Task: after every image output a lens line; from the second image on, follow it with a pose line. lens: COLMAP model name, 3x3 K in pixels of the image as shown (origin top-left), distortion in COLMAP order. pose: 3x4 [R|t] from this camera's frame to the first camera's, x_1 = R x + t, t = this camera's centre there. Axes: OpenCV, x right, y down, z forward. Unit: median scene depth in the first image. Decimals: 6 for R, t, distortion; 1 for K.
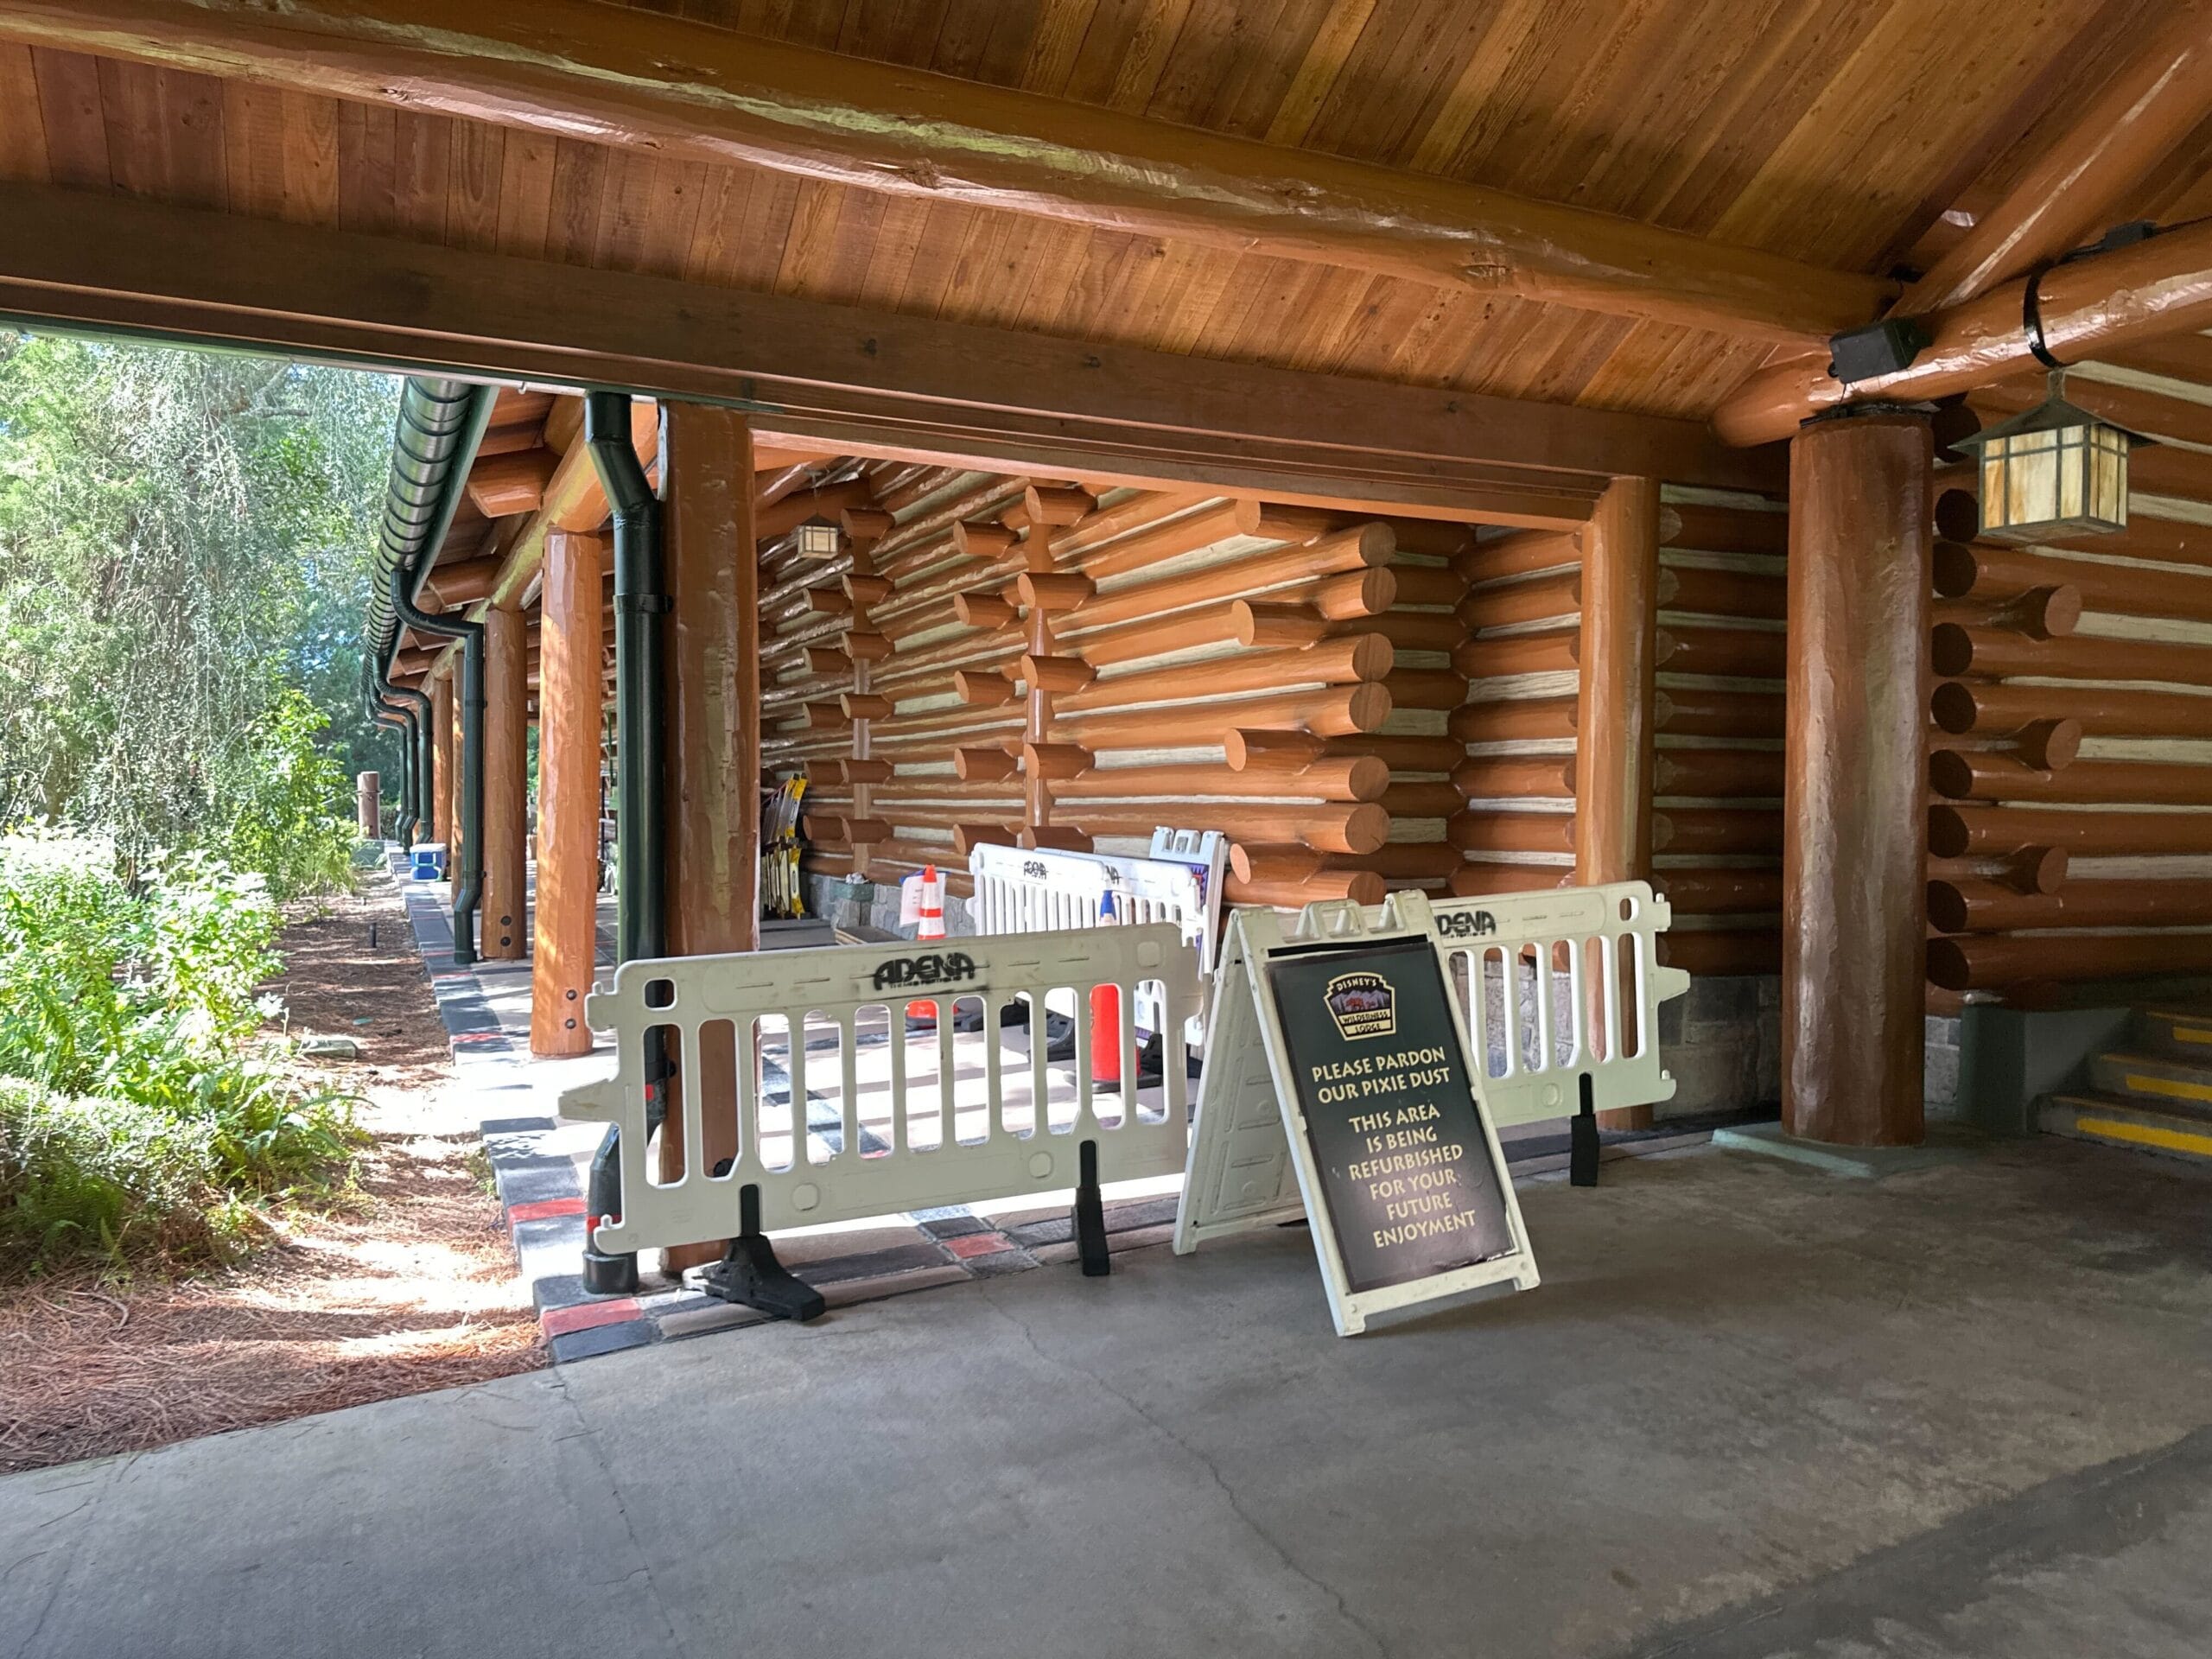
lens RADIAL K [[1572.9, 0, 1050.9], [0, 1572.9, 846.9], [0, 0, 1]] dist [0.162188, -0.272908]
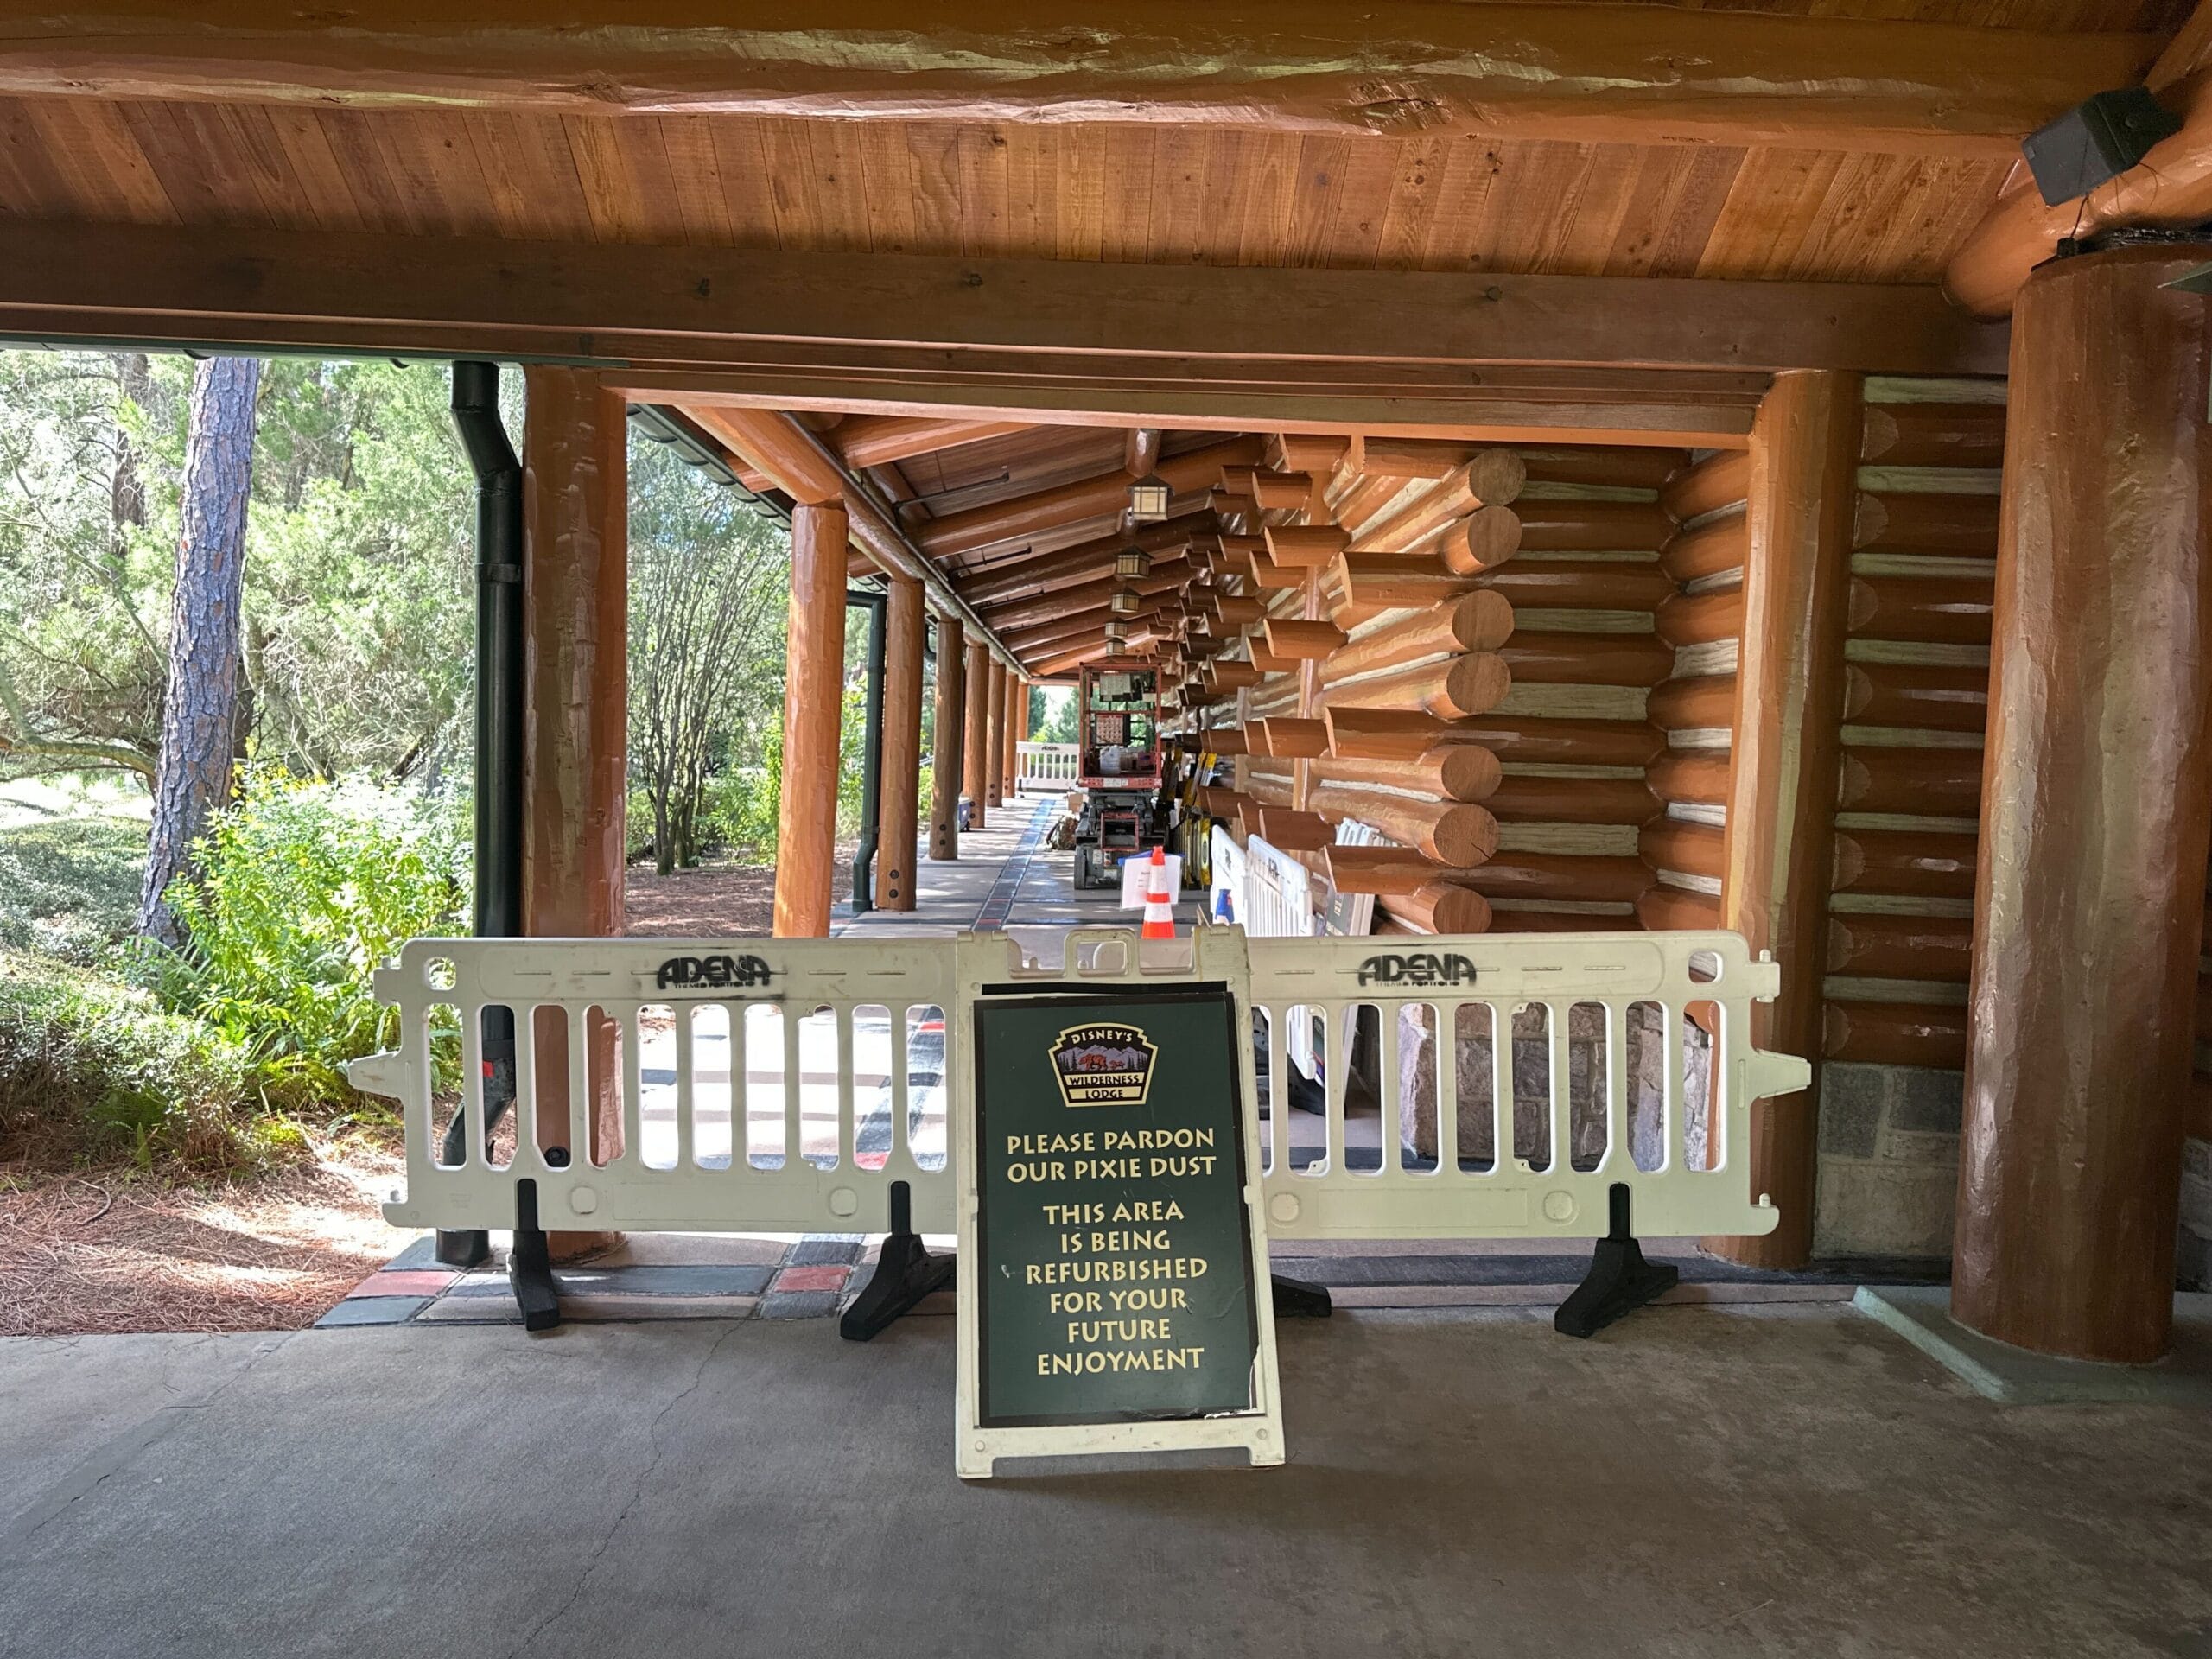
lens RADIAL K [[1546.9, 0, 1106.0], [0, 1546.9, 829.5], [0, 0, 1]] dist [0.120418, -0.168124]
pose [[0.901521, 0.050350, -0.429797, 0.507104], [-0.043569, 0.998722, 0.025610, -0.036473], [0.430537, -0.004363, 0.902562, 0.288075]]
